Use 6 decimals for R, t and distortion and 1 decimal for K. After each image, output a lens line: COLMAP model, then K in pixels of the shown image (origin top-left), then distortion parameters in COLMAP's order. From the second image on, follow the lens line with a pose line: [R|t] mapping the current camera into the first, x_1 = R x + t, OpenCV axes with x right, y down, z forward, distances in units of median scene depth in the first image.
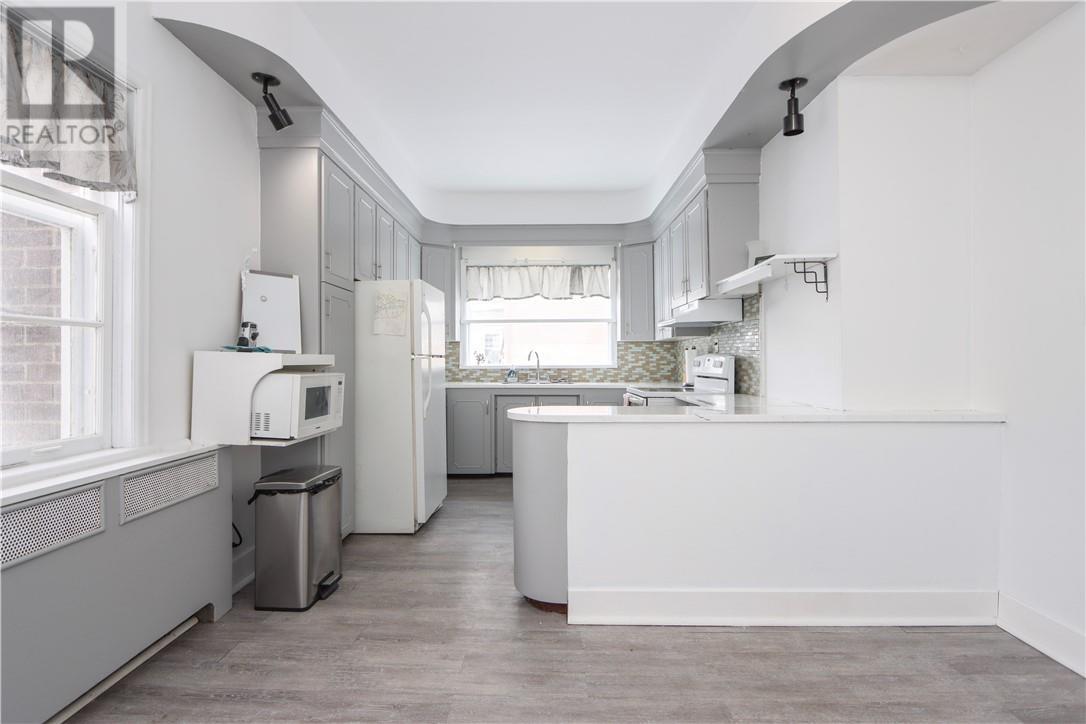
lens RADIAL K [[553.7, 0, 548.3], [0, 553.7, 360.5], [0, 0, 1]] dist [-0.009682, 0.001670]
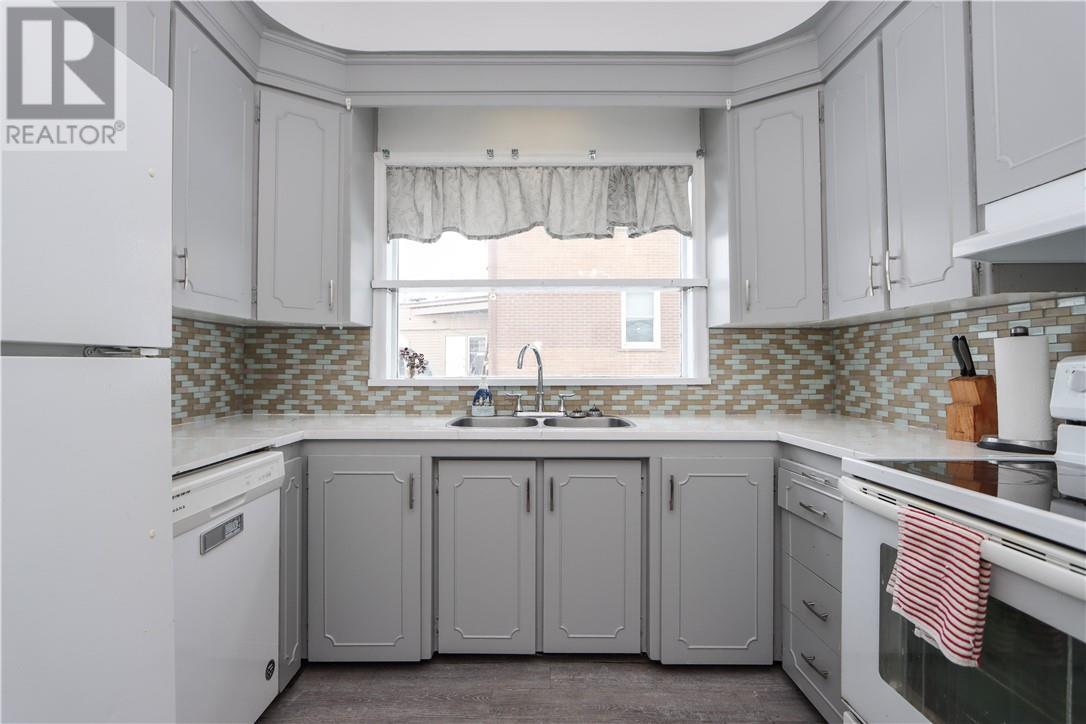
lens RADIAL K [[553.7, 0, 532.9], [0, 553.7, 357.4], [0, 0, 1]] dist [-0.009682, 0.001670]
pose [[0.999960, 0.002076, -0.008705, -0.036523], [-0.002230, 0.999840, -0.017756, -0.001486], [0.008667, 0.017775, 0.999804, 0.989814]]
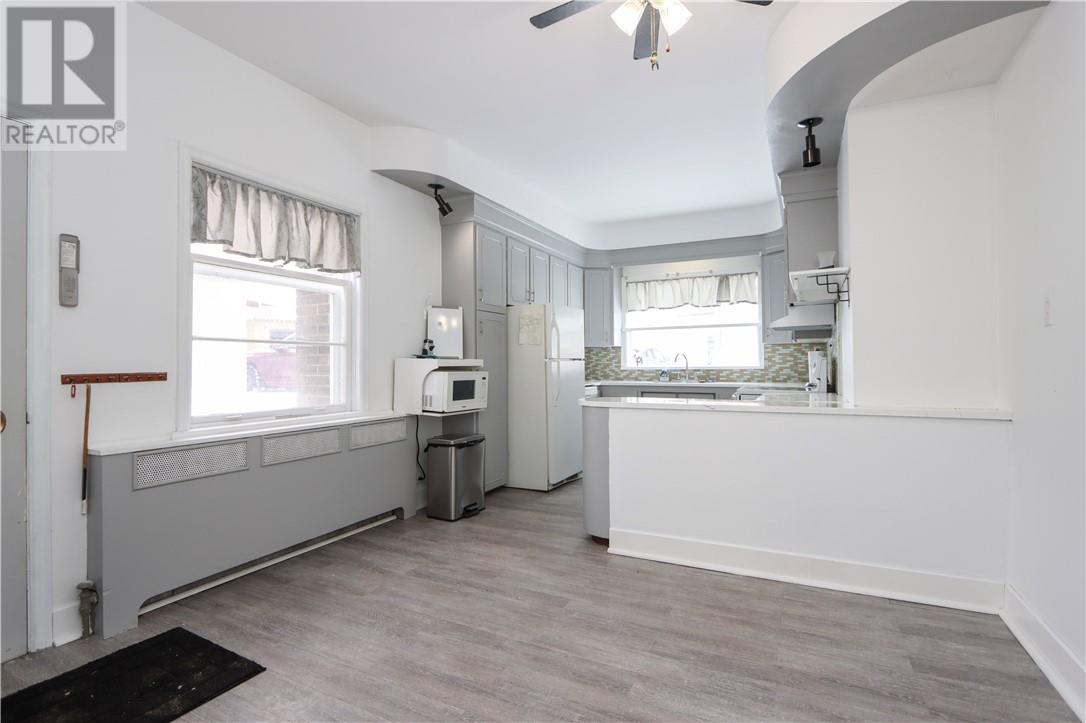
lens RADIAL K [[553.7, 0, 548.1], [0, 553.7, 360.0], [0, 0, 1]] dist [-0.009682, 0.001670]
pose [[0.899994, -0.006379, -0.435855, 0.396068], [0.004426, 0.999975, -0.005497, 0.000191], [0.435879, 0.003018, 0.900000, -0.245632]]
